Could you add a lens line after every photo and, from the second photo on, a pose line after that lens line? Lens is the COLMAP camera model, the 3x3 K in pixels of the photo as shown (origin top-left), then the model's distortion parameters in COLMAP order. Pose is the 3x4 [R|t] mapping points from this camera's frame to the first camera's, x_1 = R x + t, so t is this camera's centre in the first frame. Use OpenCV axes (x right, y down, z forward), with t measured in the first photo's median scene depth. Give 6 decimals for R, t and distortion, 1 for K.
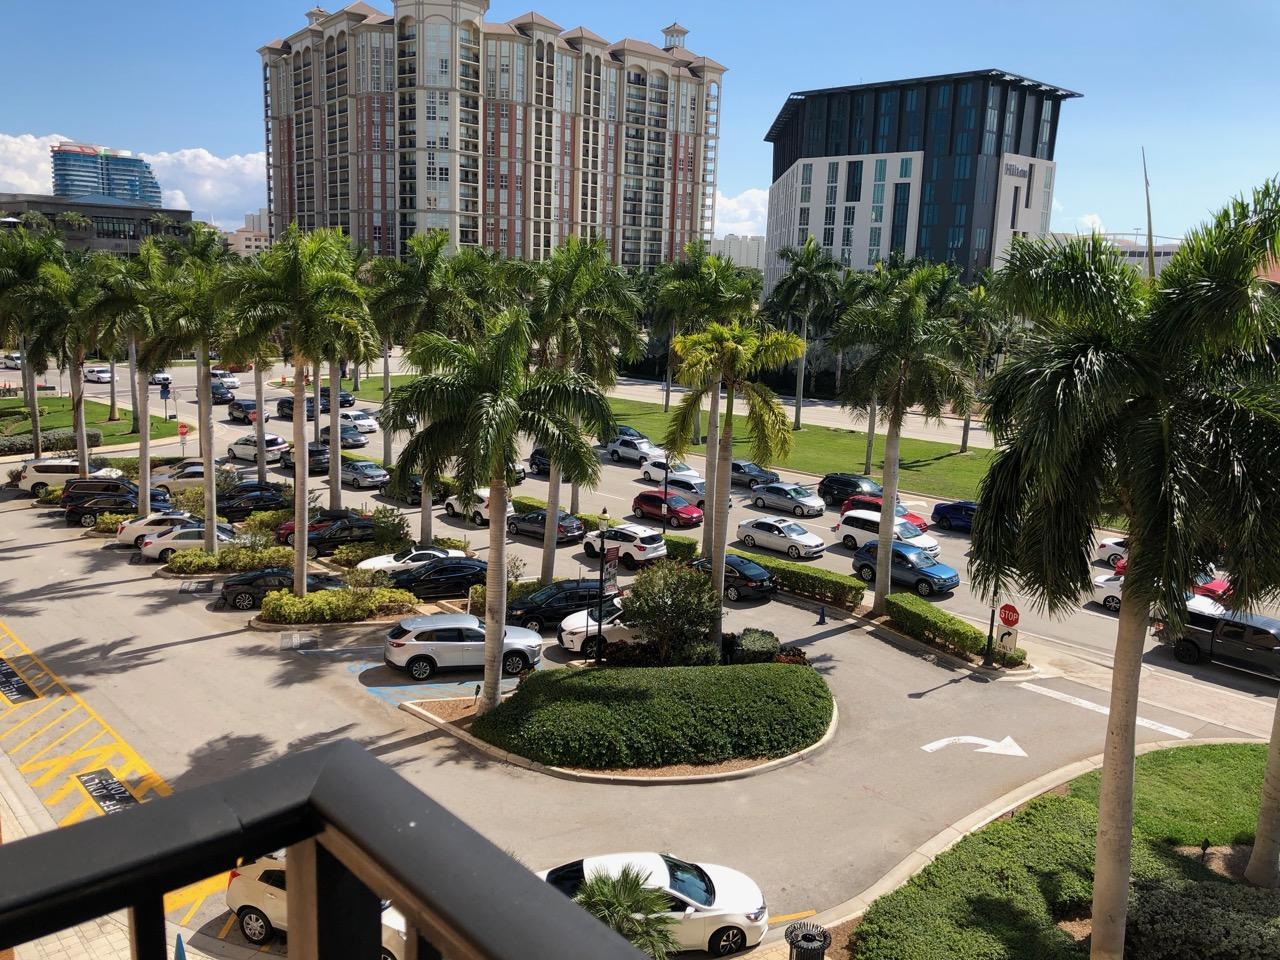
lens RADIAL K [[1045.5, 0, 636.8], [0, 1045.5, 466.0], [0, 0, 1]] dist [0.048164, -0.058303]
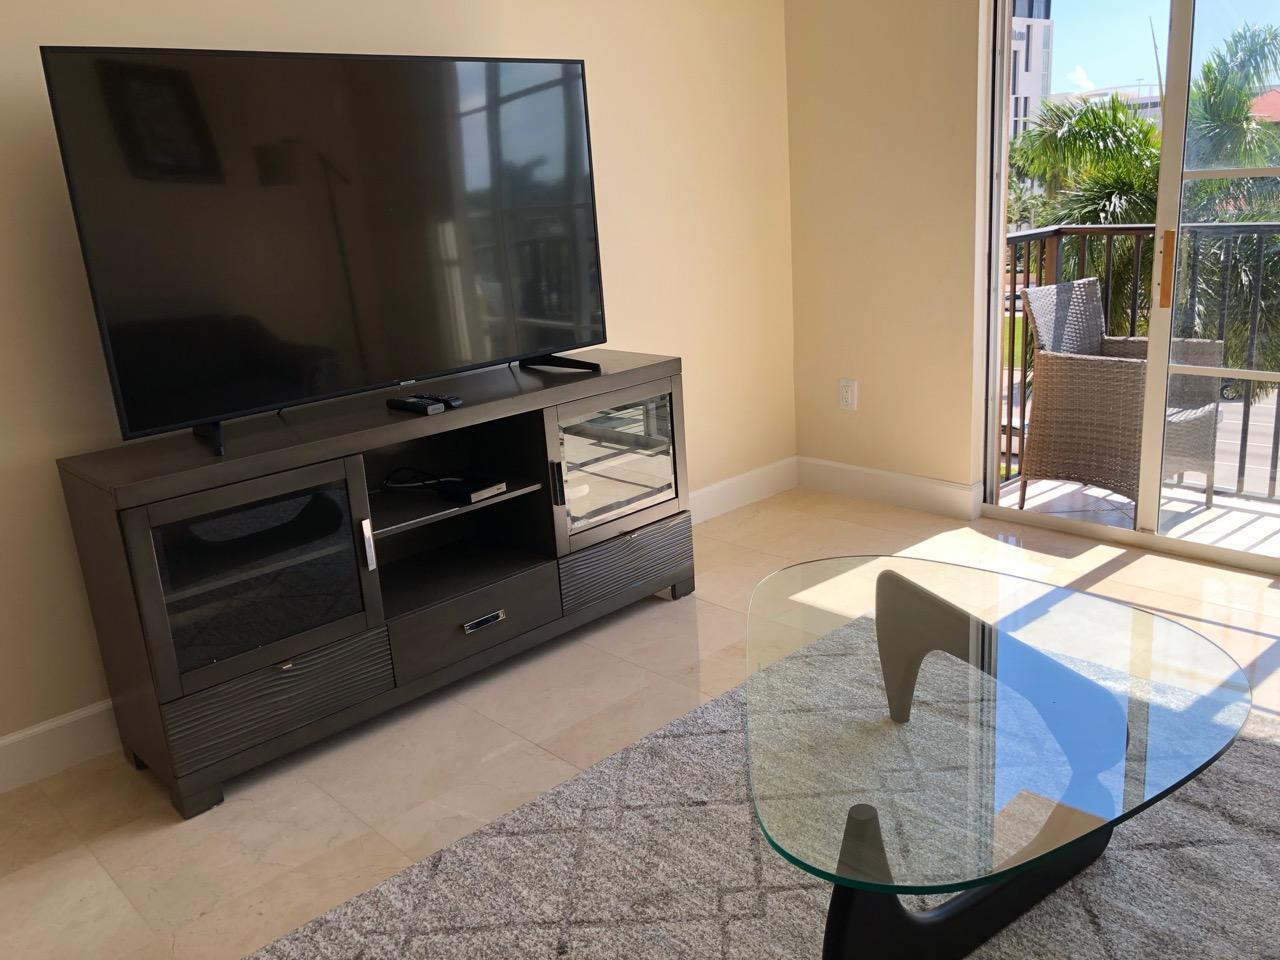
lens RADIAL K [[1045.5, 0, 637.1], [0, 1045.5, 480.5], [0, 0, 1]] dist [0.048164, -0.058303]
pose [[0.993577, -0.110766, -0.023158, -0.096012], [0.112411, 0.989627, 0.089458, 0.037457], [0.013009, -0.091487, 0.995721, -0.187038]]
